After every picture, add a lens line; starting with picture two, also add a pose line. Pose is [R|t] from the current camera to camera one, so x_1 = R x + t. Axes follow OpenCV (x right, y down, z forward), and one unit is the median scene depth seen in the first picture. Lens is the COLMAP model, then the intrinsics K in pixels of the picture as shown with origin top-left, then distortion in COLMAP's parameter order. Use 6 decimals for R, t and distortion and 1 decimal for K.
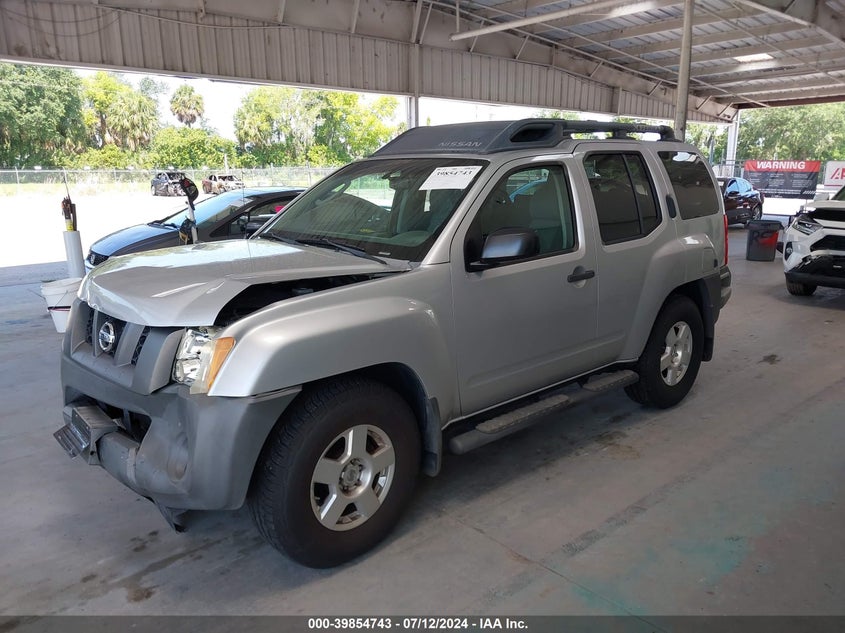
lens RADIAL K [[664.1, 0, 422.7], [0, 664.1, 333.9], [0, 0, 1]] dist [0.005021, 0.003462]
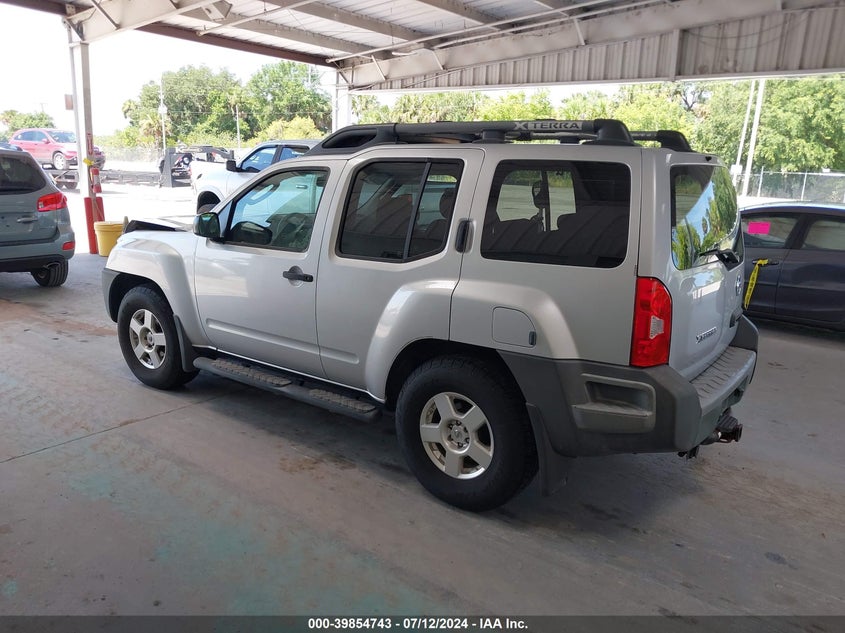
lens RADIAL K [[629.7, 0, 422.5], [0, 629.7, 316.5], [0, 0, 1]] dist [0.006013, 0.002407]
pose [[0.205280, 0.236100, -0.949798, 1.085837], [-0.249815, 0.950960, 0.182396, -0.225936], [0.946284, 0.199831, 0.254194, 0.832622]]
